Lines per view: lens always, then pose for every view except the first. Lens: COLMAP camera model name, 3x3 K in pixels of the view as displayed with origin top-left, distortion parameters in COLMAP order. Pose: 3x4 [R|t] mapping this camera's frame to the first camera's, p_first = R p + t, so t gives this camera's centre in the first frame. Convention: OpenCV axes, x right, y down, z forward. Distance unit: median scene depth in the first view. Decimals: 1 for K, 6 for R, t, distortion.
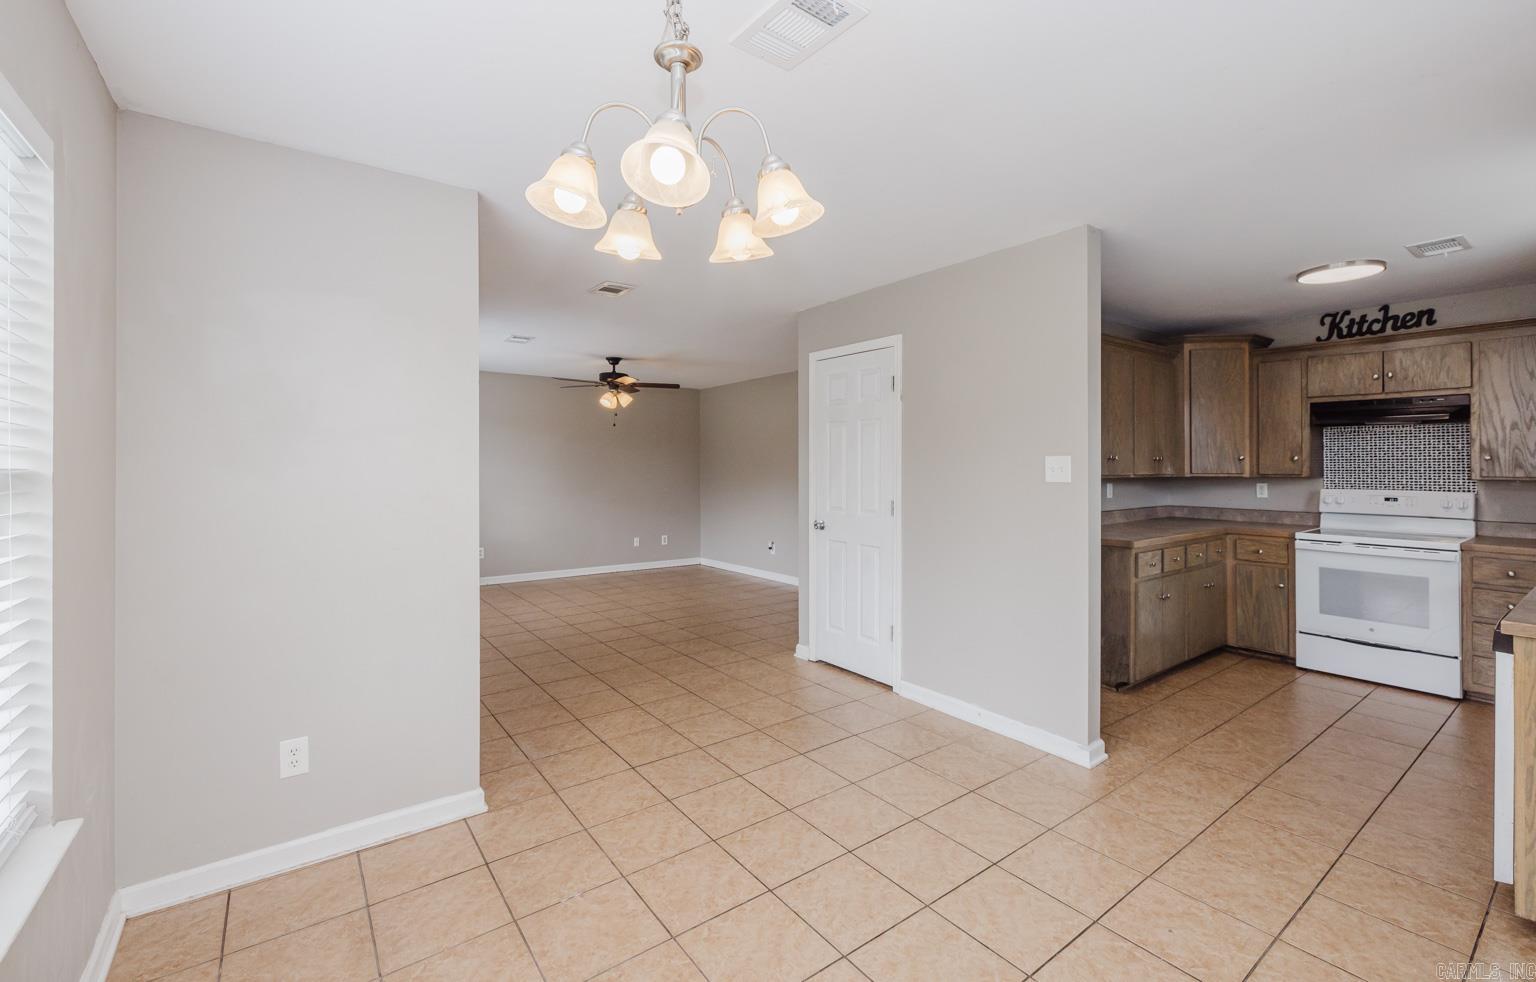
lens RADIAL K [[647.1, 0, 772.1], [0, 647.1, 458.2], [0, 0, 1]] dist [-0.000835, 0.000246]
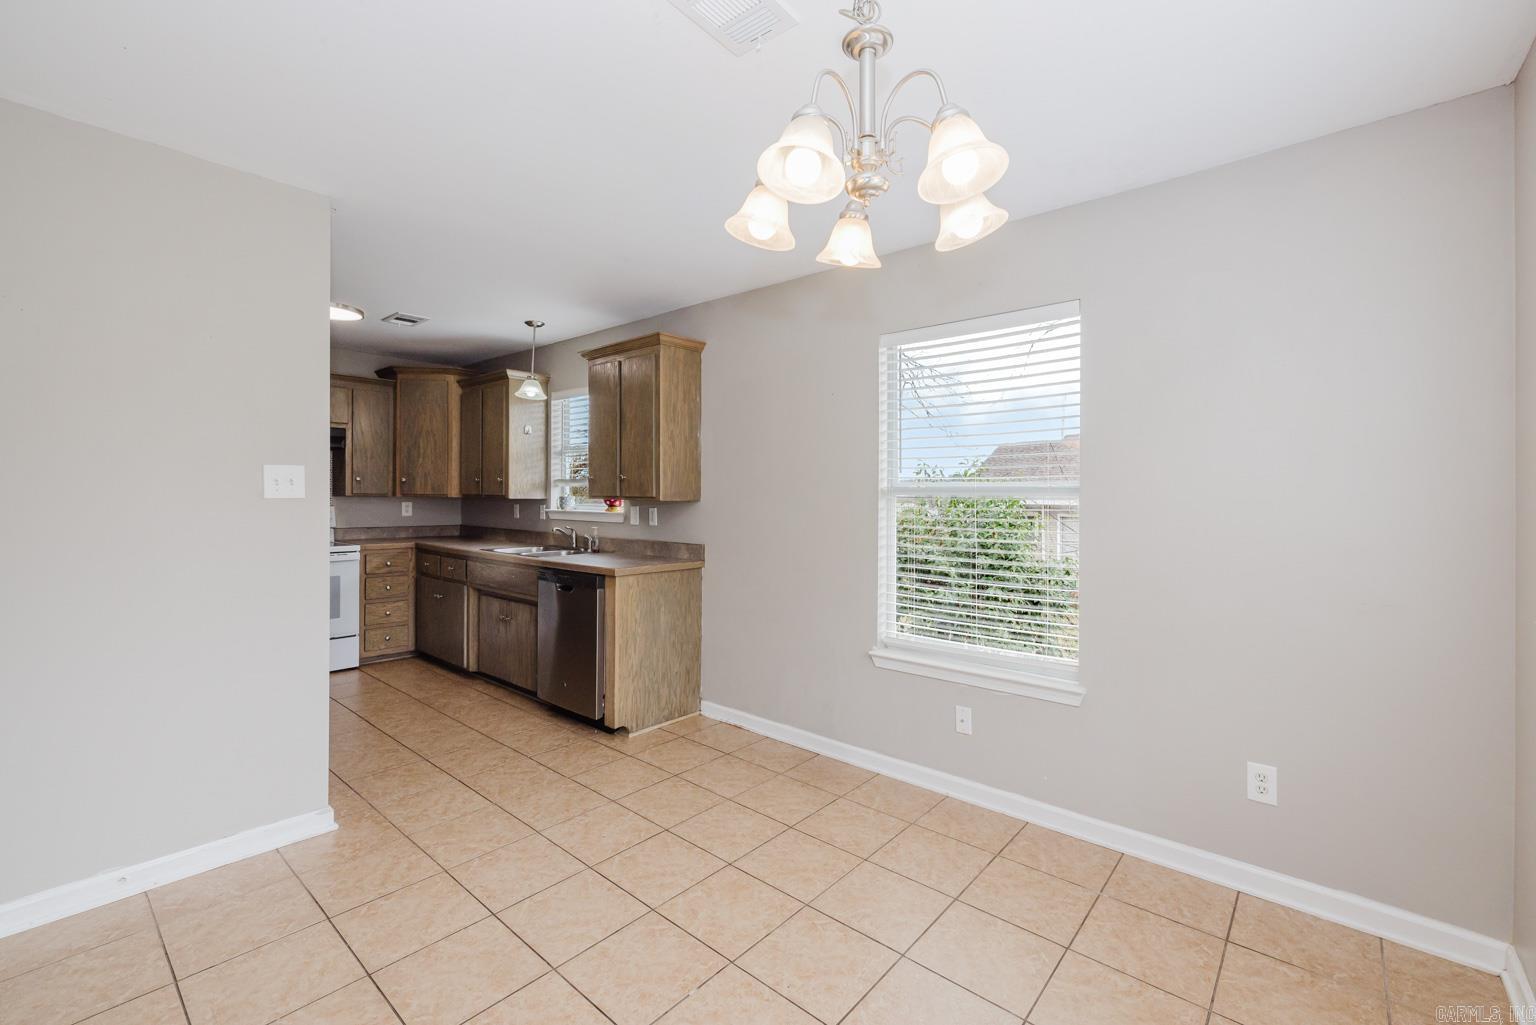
lens RADIAL K [[649.0, 0, 767.4], [0, 649.0, 506.7], [0, 0, 1]] dist [-0.000413, 0.000067]
pose [[-0.208748, -0.019546, 0.977774, -0.309208], [-0.018755, 0.999696, 0.015980, 0.016818], [-0.977790, -0.015002, -0.209051, 0.414077]]
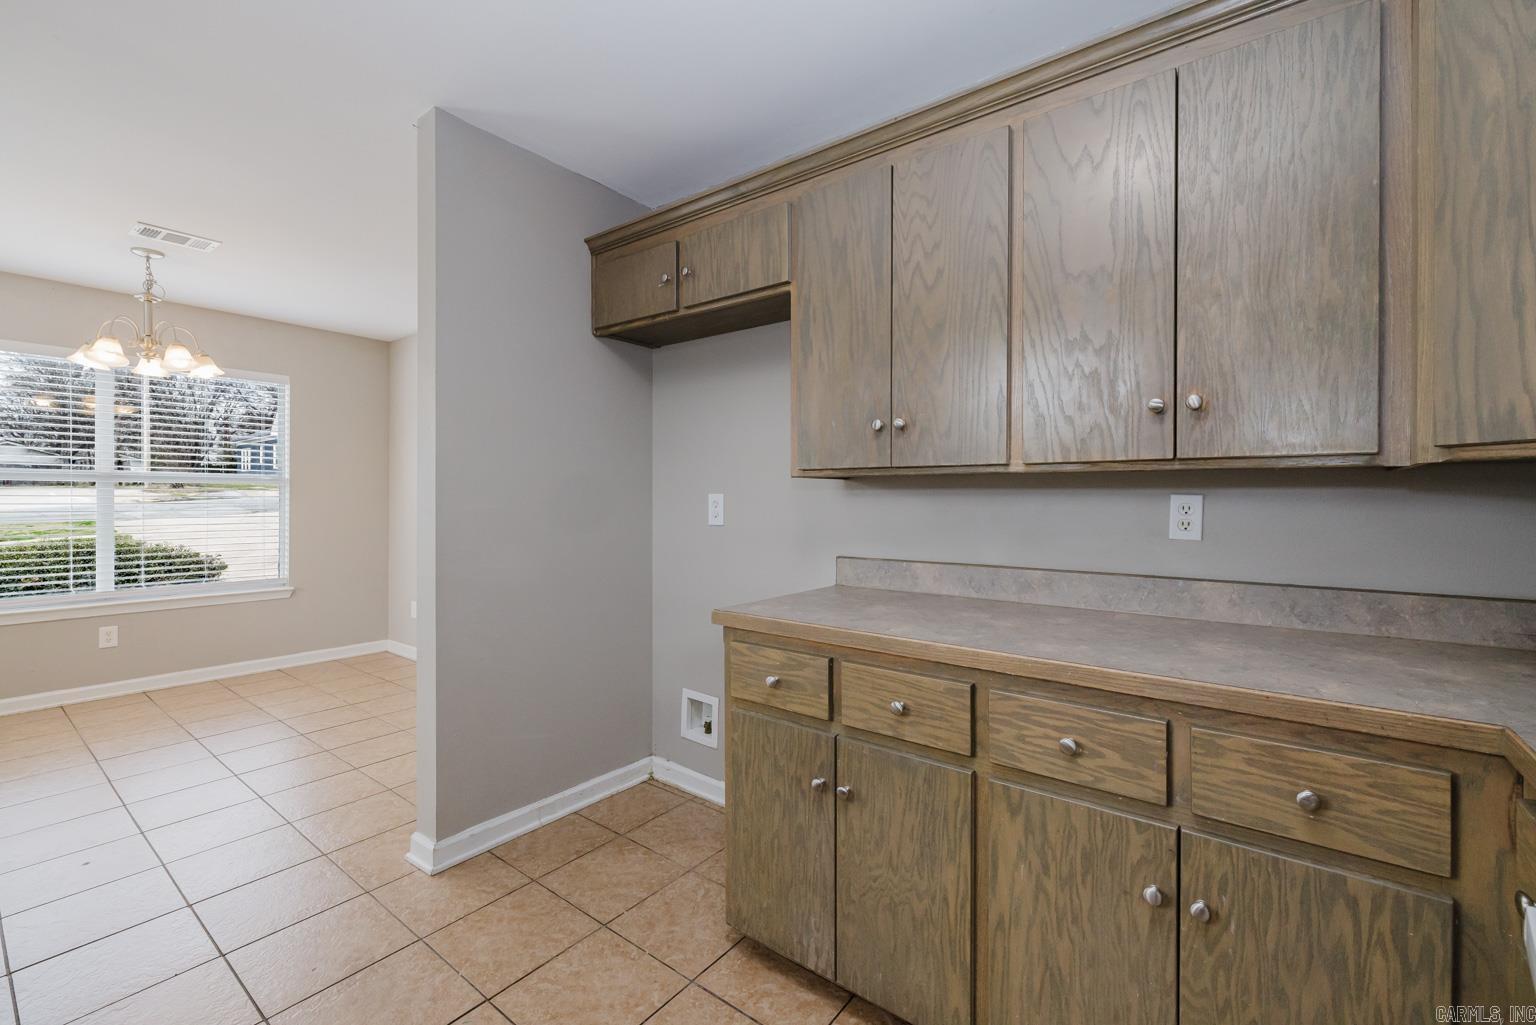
lens RADIAL K [[649.0, 0, 767.4], [0, 649.0, 506.7], [0, 0, 1]] dist [-0.000413, 0.000067]
pose [[0.273968, 0.003918, -0.961731, 0.882847], [0.006890, 0.999958, 0.006037, 0.047233], [0.961714, -0.008280, 0.273929, 0.799763]]
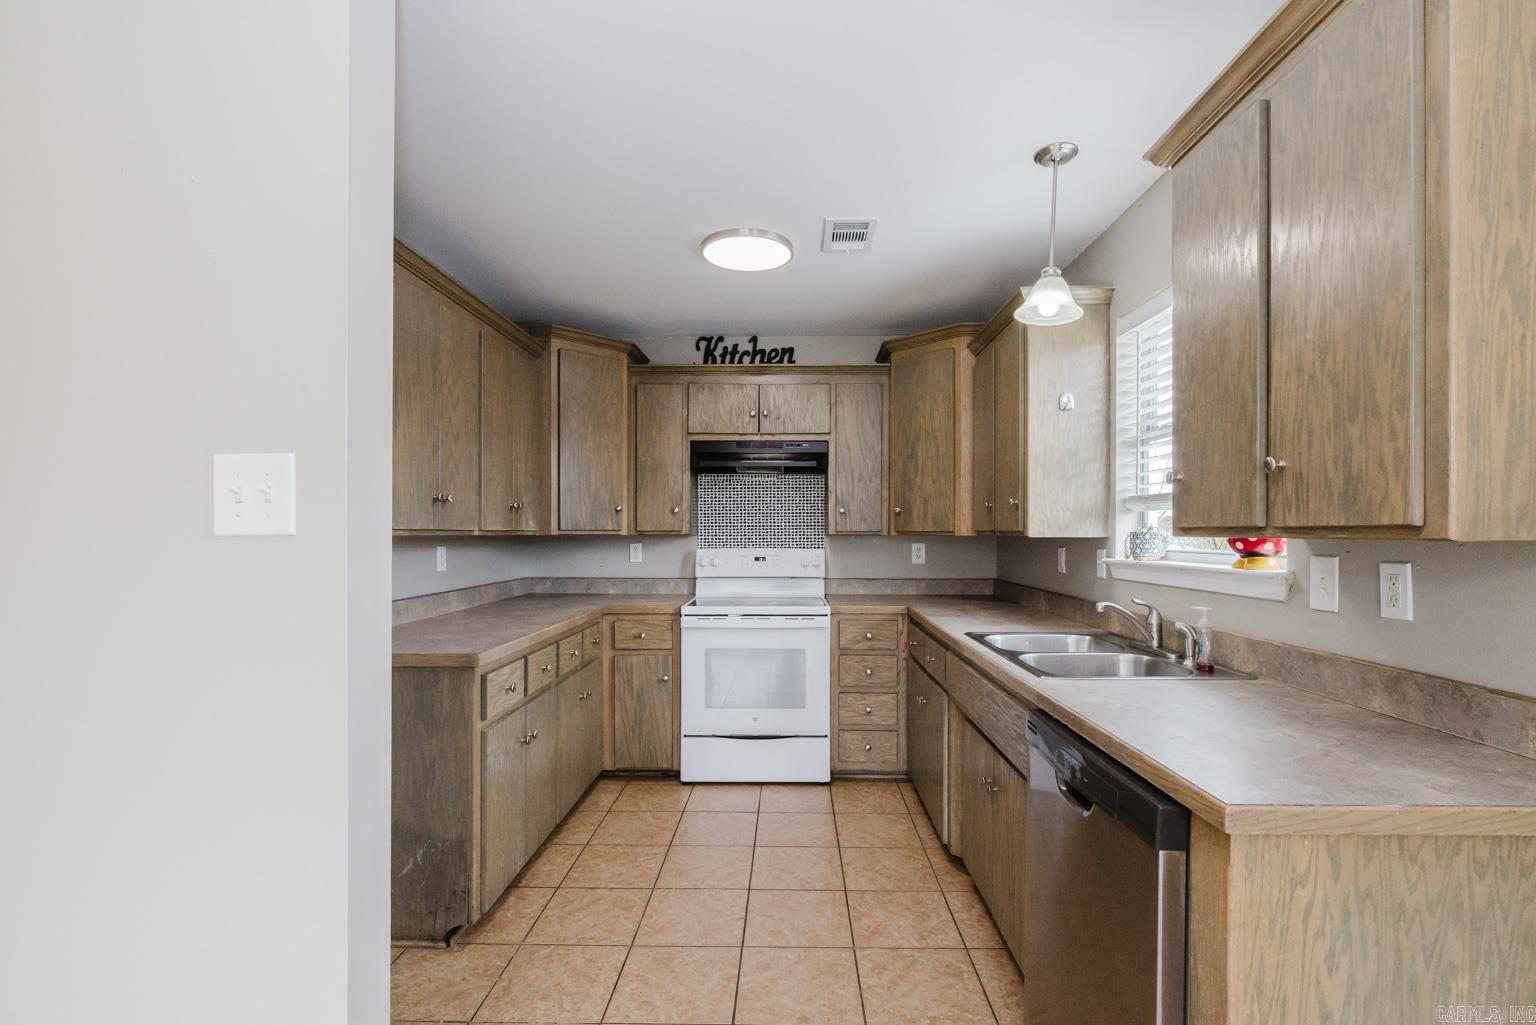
lens RADIAL K [[701.3, 0, 776.9], [0, 701.3, 536.1], [0, 0, 1]] dist [-0.003963, -0.000845]
pose [[0.615066, -0.004580, 0.788462, 0.229409], [-0.006285, 0.999923, 0.010712, 0.022843], [-0.788450, -0.011544, 0.614990, 0.406135]]
